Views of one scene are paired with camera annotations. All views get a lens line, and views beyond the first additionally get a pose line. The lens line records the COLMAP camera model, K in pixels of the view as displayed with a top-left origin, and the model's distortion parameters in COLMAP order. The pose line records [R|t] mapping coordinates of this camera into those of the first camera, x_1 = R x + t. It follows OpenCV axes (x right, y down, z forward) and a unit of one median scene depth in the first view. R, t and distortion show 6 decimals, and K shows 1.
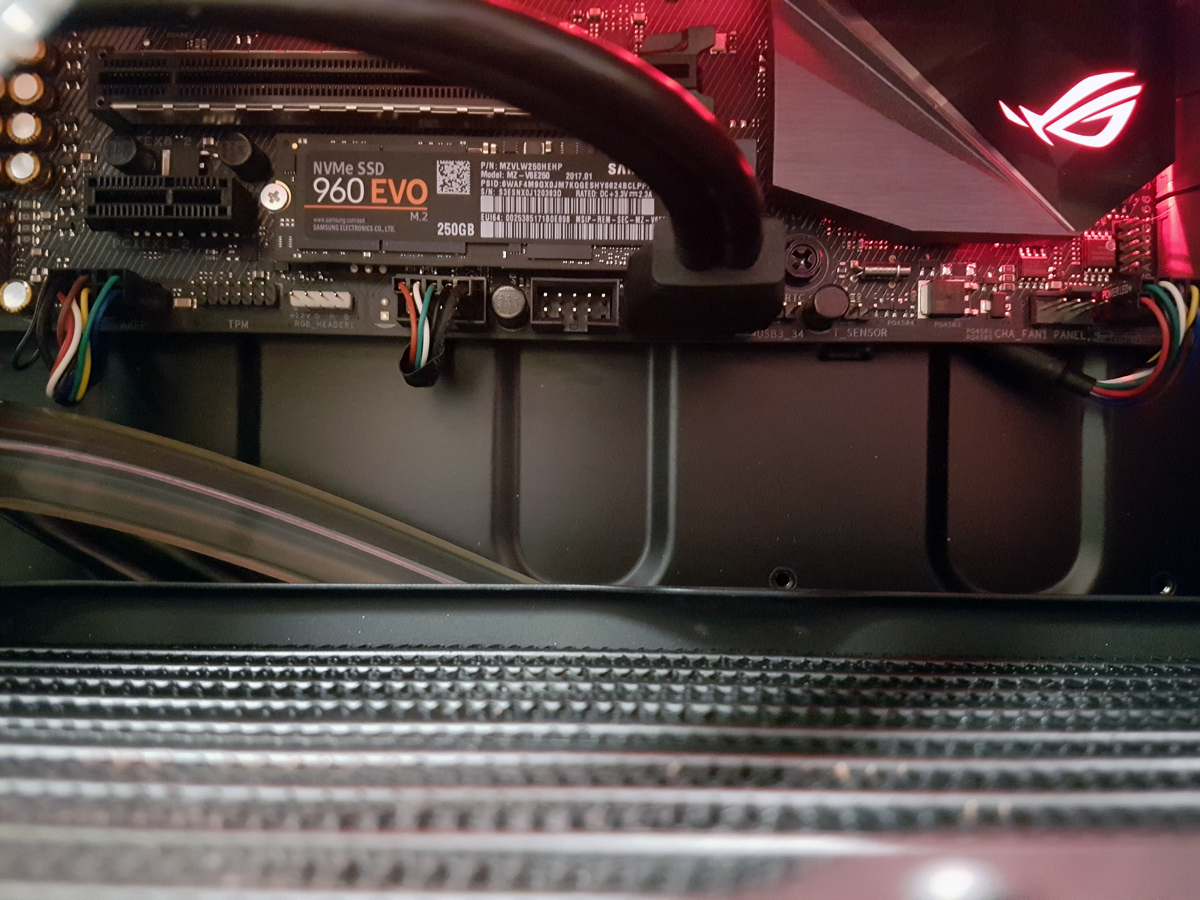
lens RADIAL K [[973.0, 0, 600.0], [0, 973.0, 450.0], [0, 0, 1]] dist [0.082410, -0.004218]
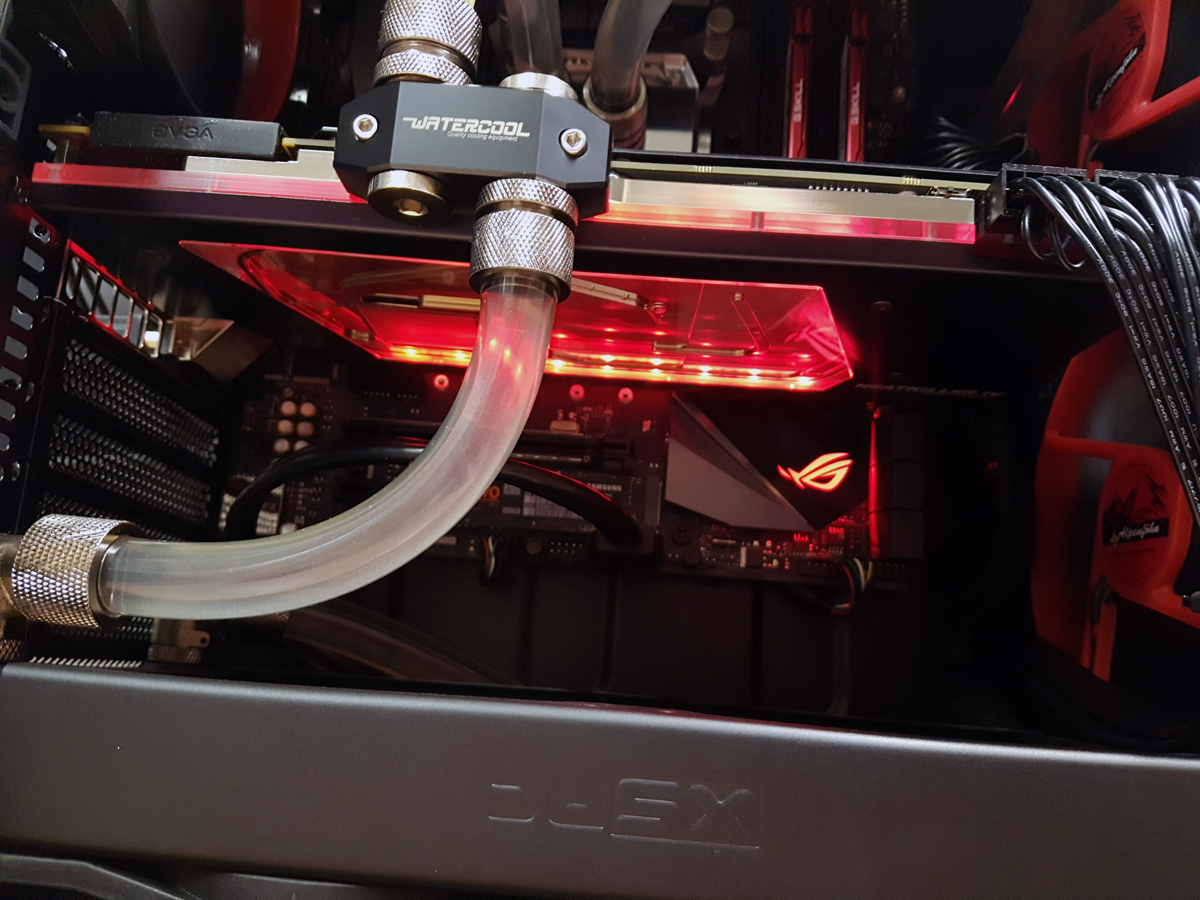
lens RADIAL K [[973.0, 0, 600.0], [0, 973.0, 450.0], [0, 0, 1]] dist [0.082410, -0.004218]
pose [[0.997731, 0.053597, -0.040744, 0.109962], [-0.060260, 0.980808, -0.185429, 0.016256], [0.030024, 0.187463, 0.981813, -0.979837]]
